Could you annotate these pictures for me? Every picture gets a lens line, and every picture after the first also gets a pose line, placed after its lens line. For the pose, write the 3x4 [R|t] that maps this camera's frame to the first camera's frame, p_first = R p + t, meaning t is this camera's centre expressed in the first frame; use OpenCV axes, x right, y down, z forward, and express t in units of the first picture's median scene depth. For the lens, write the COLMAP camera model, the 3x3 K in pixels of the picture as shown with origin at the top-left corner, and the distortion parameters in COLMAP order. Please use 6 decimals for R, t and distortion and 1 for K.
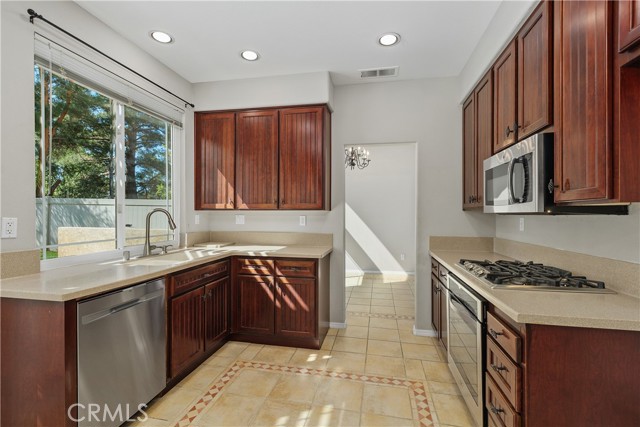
lens RADIAL K [[290.8, 0, 316.7], [0, 290.8, 214.2], [0, 0, 1]] dist [0.002719, 0.000711]
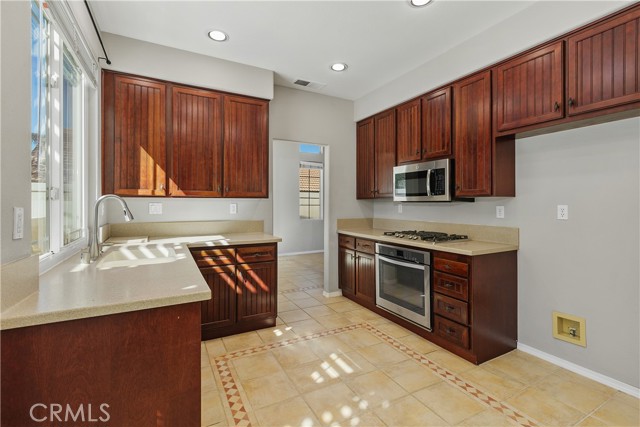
lens RADIAL K [[290.8, 0, 324.5], [0, 290.8, 200.5], [0, 0, 1]] dist [0.002719, 0.000711]
pose [[0.770279, 0.002842, 0.637700, -0.543151], [0.000621, 0.999986, -0.005207, 0.000531], [-0.637707, 0.004406, 0.770267, 0.039203]]
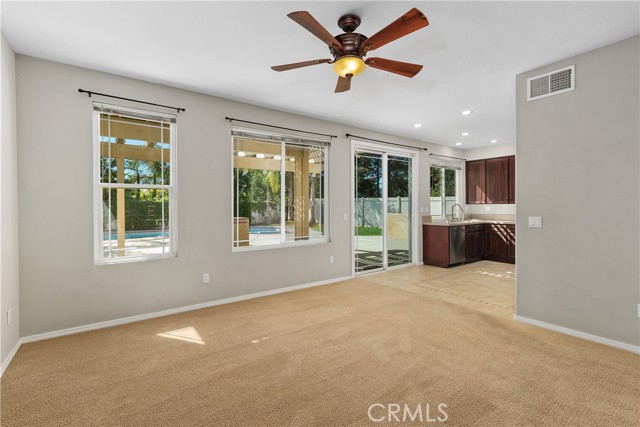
lens RADIAL K [[290.8, 0, 318.8], [0, 290.8, 205.2], [0, 0, 1]] dist [0.002719, 0.000711]
pose [[0.736169, -0.010861, -0.676711, 0.325381], [0.011084, 0.999931, -0.003991, -0.010801], [0.676707, -0.004563, 0.736238, -1.723531]]
